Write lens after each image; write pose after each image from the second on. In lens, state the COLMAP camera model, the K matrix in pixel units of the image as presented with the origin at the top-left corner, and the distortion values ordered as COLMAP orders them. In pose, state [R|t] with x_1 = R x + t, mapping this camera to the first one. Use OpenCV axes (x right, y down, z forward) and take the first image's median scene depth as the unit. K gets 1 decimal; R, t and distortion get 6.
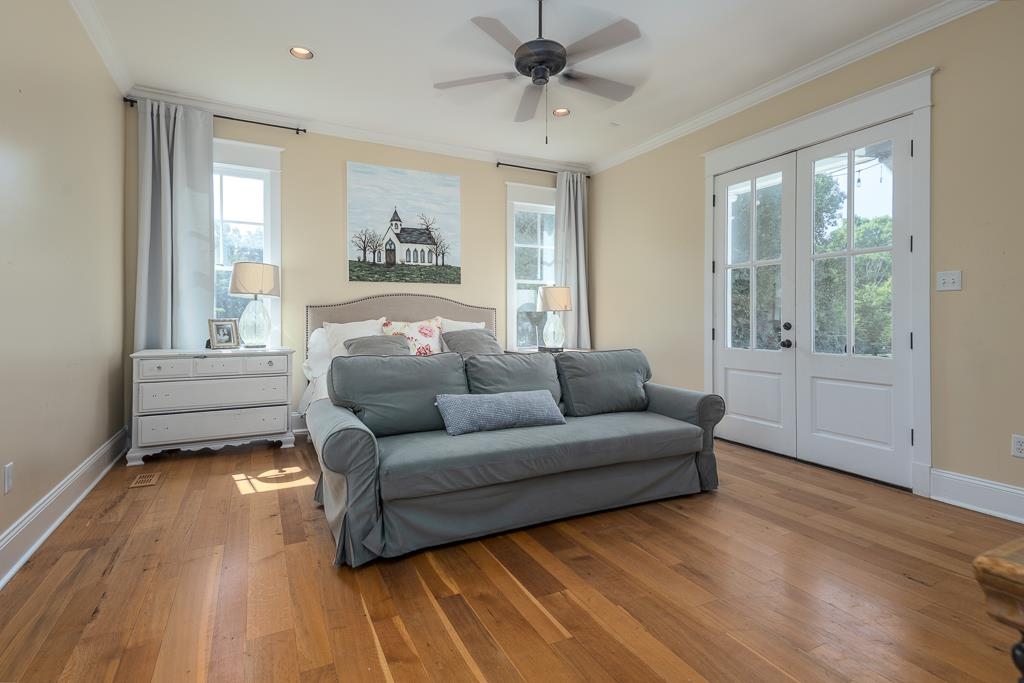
lens RADIAL K [[497.6, 0, 508.7], [0, 497.6, 315.4], [0, 0, 1]] dist [0.045248, -0.010714]
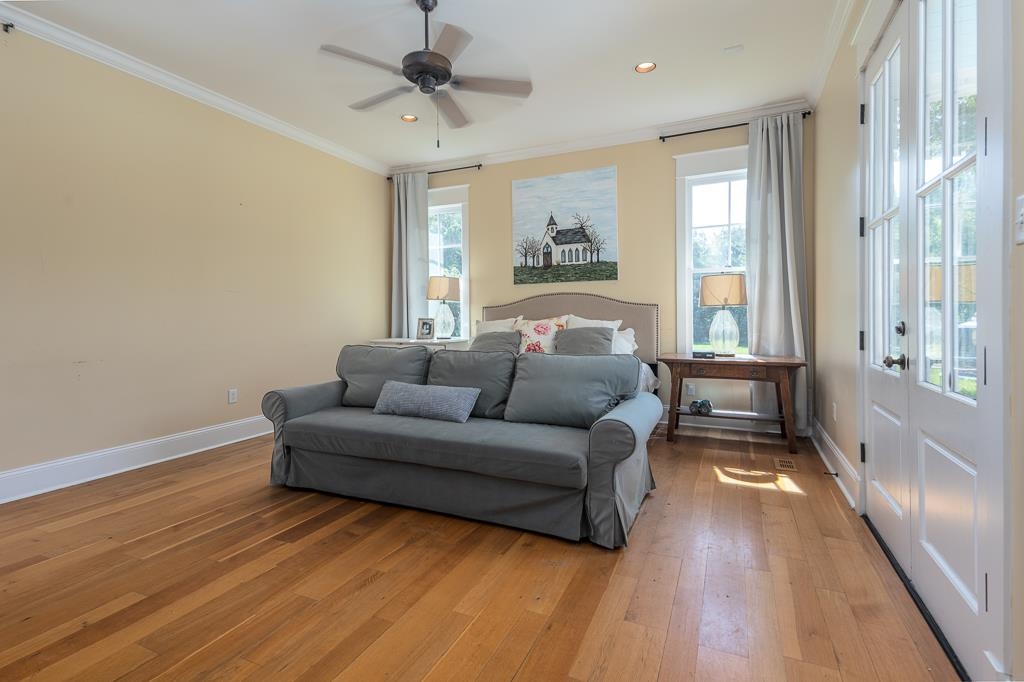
lens RADIAL K [[497.6, 0, 506.1], [0, 497.6, 317.6], [0, 0, 1]] dist [0.045248, -0.010714]
pose [[0.616630, -0.004644, -0.787240, 0.561834], [0.011087, 0.999935, 0.002786, 0.004133], [0.787175, -0.010446, 0.616641, 0.272310]]
